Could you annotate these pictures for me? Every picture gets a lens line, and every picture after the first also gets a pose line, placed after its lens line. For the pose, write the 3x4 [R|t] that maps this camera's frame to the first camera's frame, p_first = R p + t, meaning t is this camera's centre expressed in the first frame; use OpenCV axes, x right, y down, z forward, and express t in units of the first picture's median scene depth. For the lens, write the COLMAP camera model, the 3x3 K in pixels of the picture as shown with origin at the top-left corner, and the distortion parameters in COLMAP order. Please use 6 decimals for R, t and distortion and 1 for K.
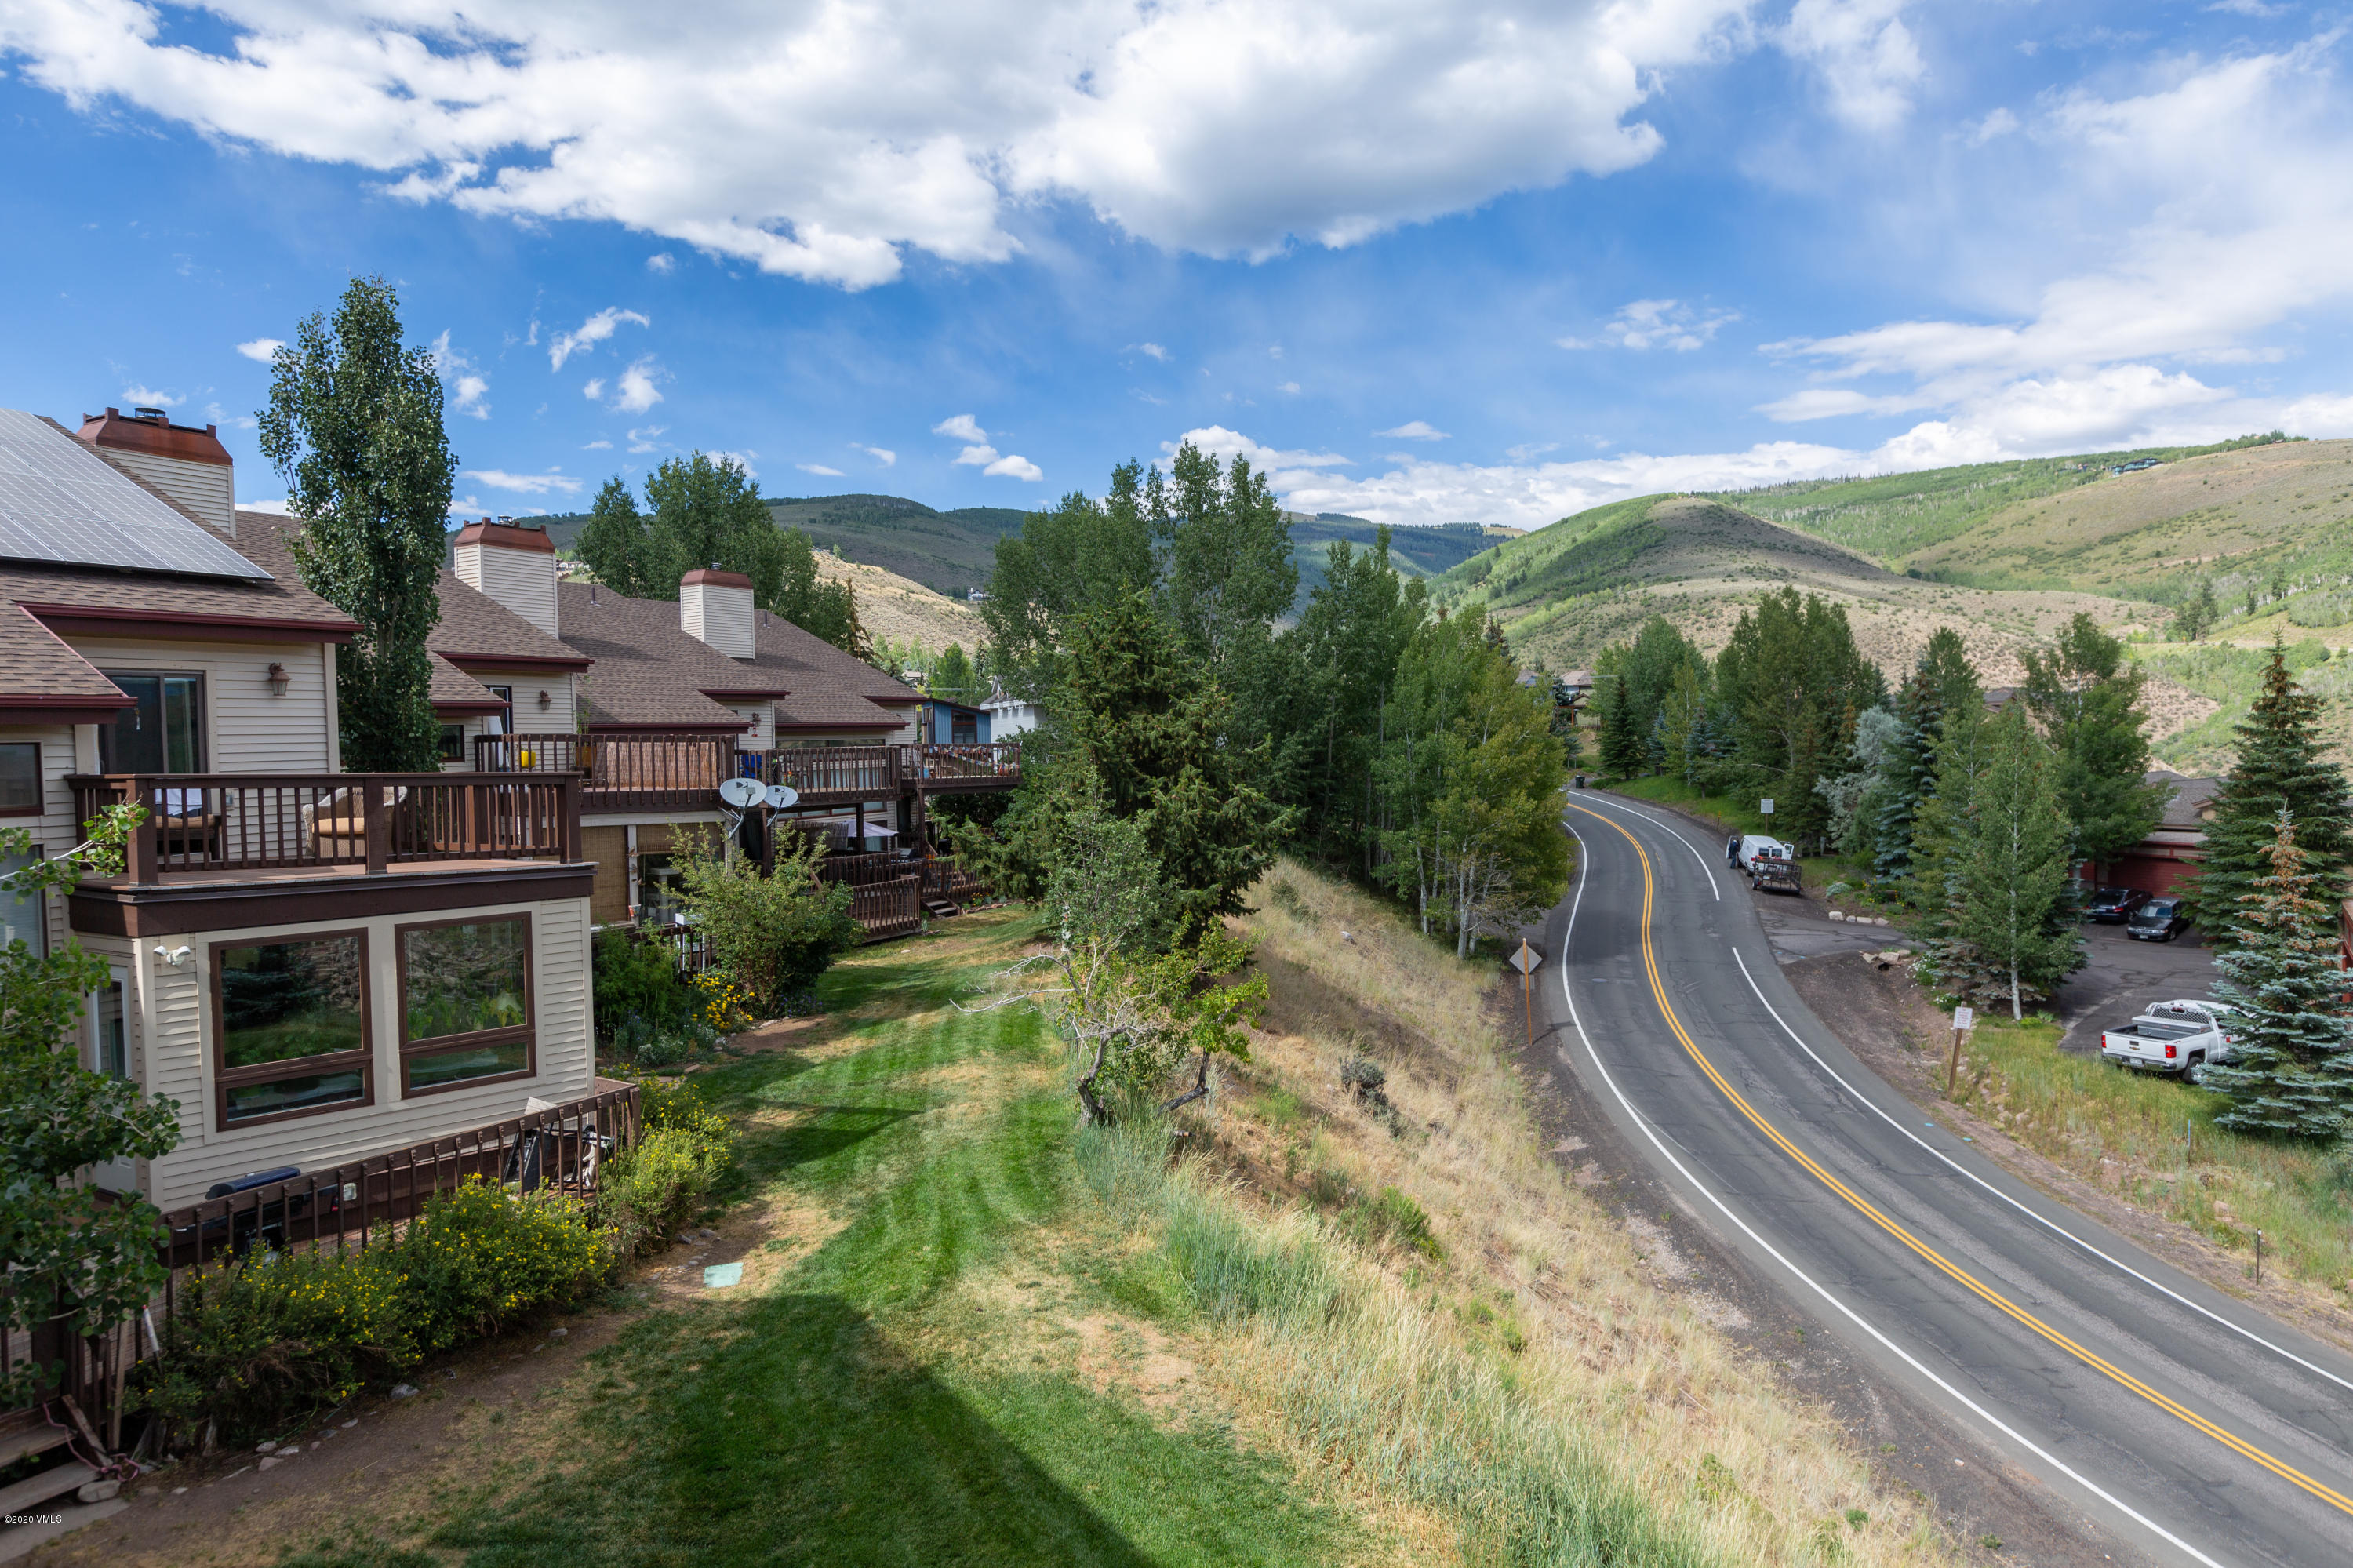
lens RADIAL K [[1378.8, 0, 1183.4], [0, 1378.8, 738.0], [0, 0, 1]] dist [-0.014066, -0.000189]
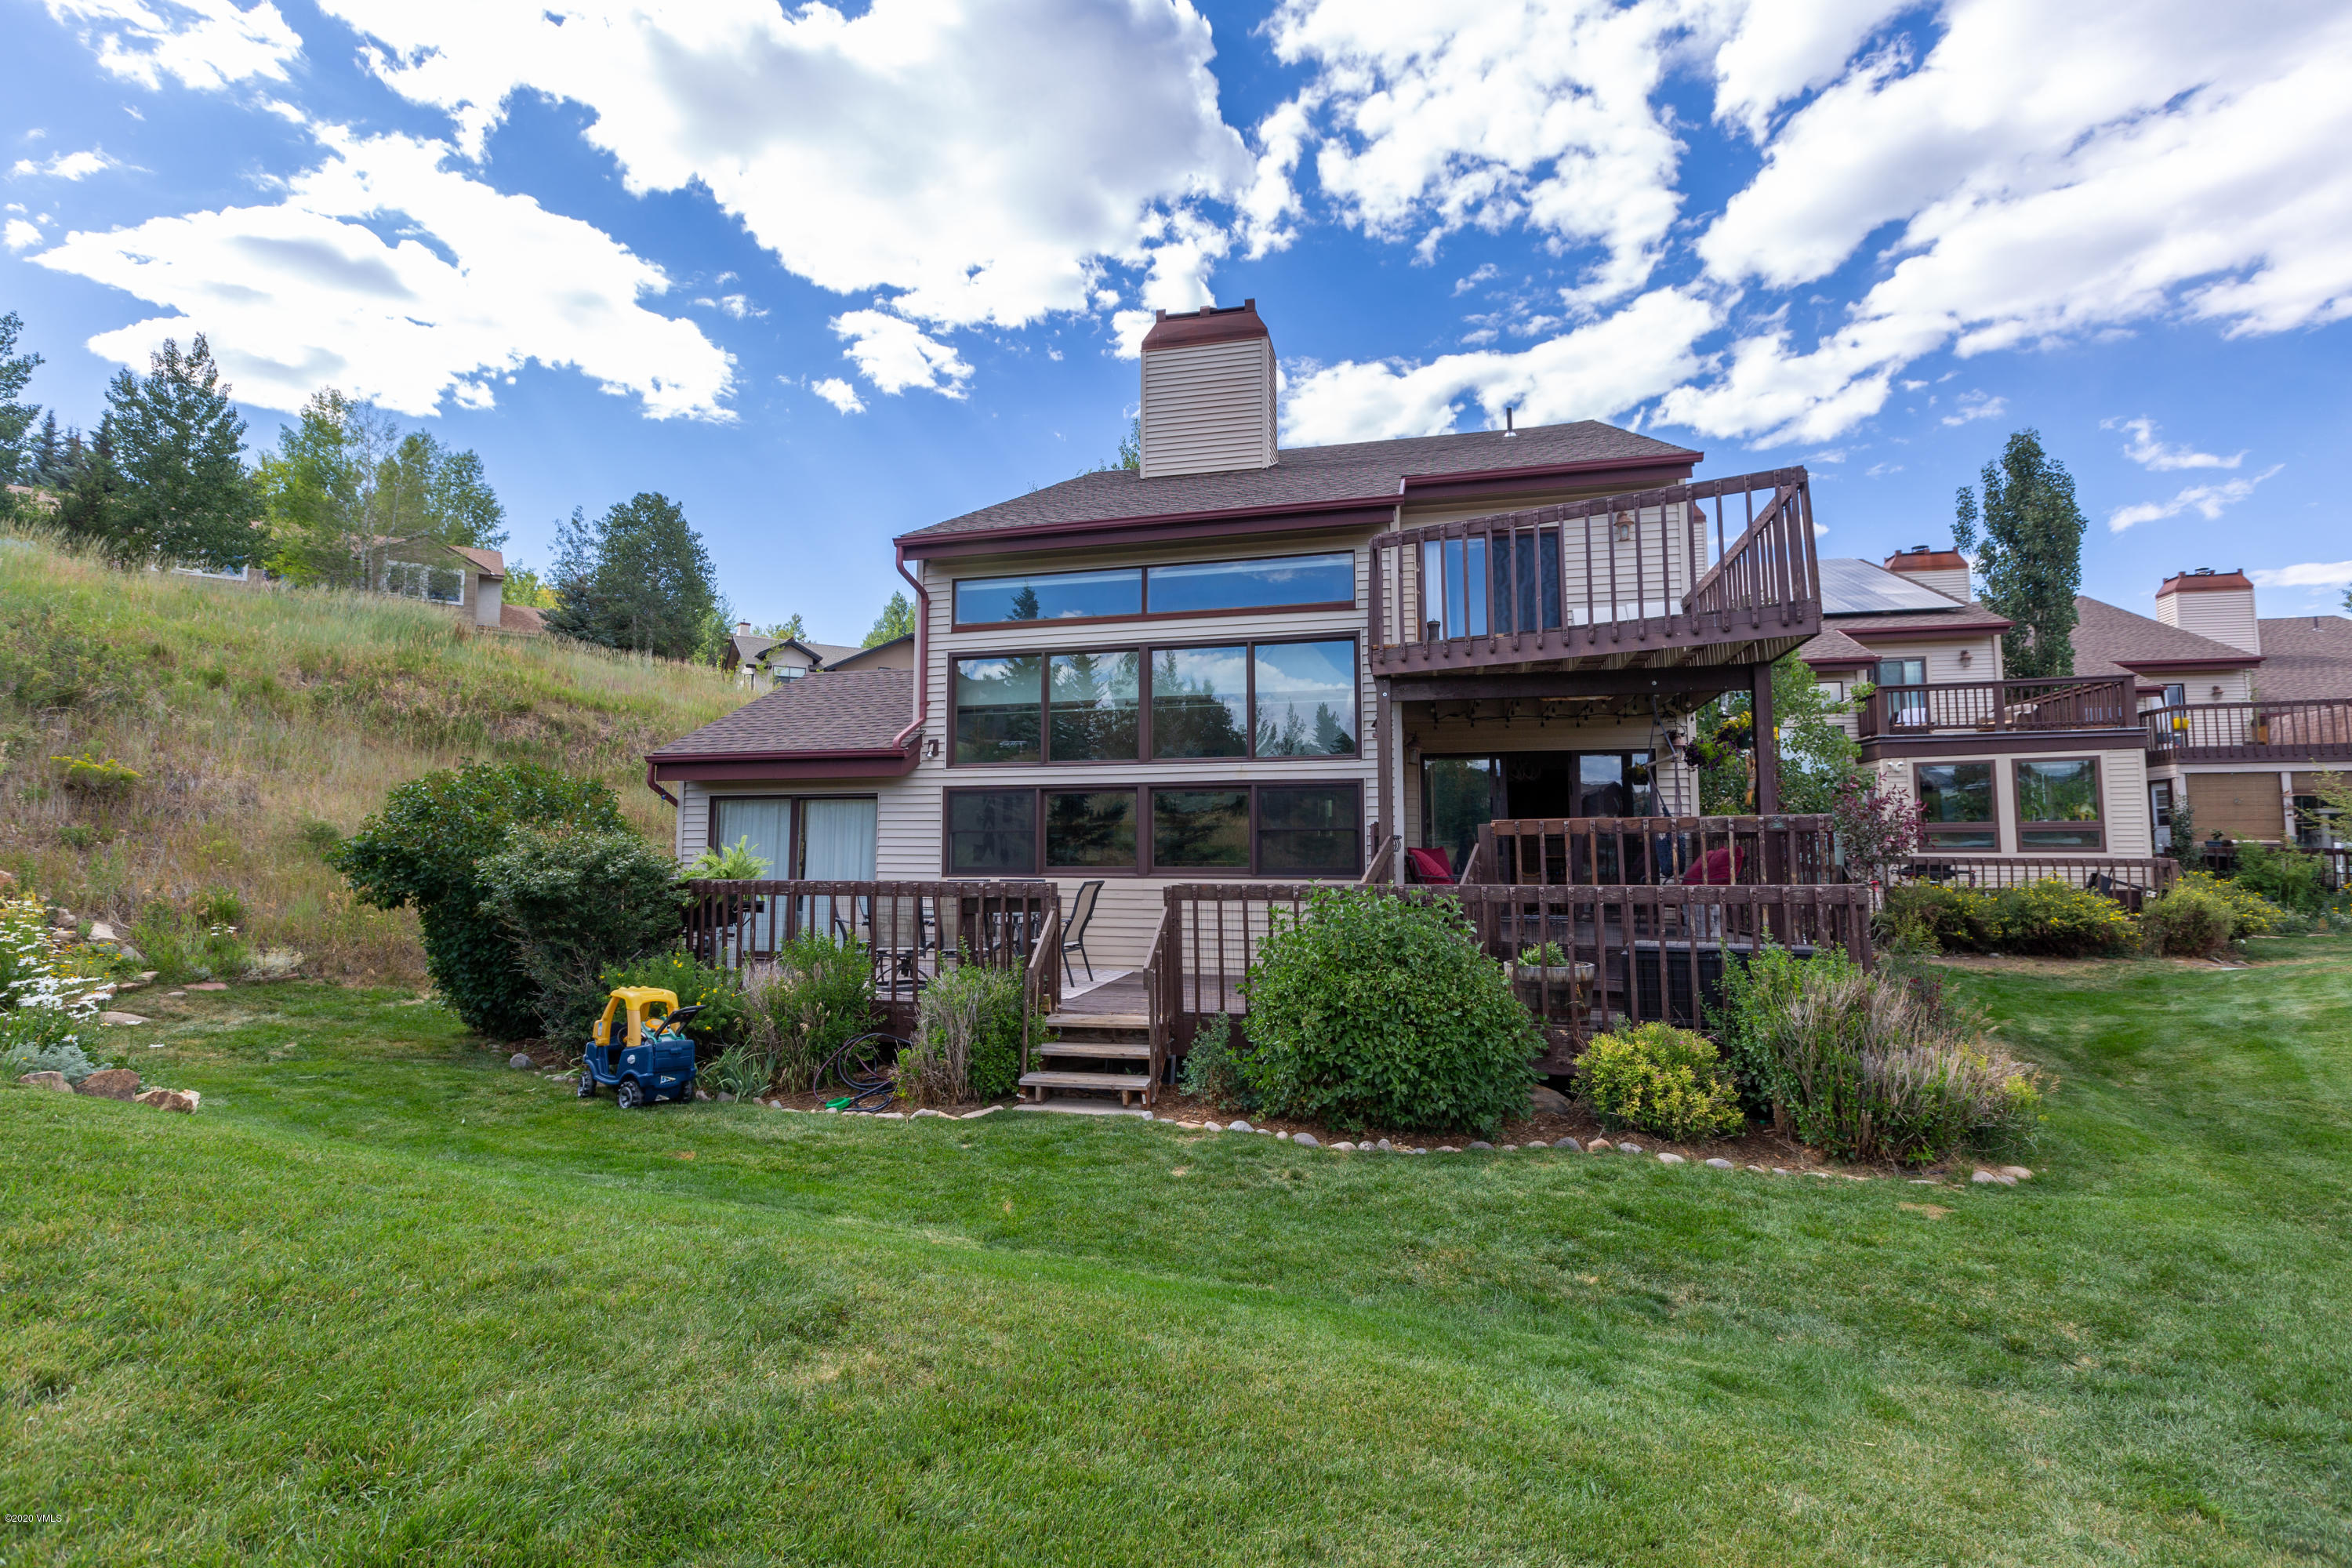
lens RADIAL K [[1119.7, 0, 1176.0], [0, 1119.7, 784.0], [0, 0, 1]] dist [-0.000395, -0.000260]
pose [[0.283289, -0.050437, -0.957708, 0.440748], [-0.003764, 0.998550, -0.053701, 0.192957], [0.959027, 0.018818, 0.282688, -0.417978]]
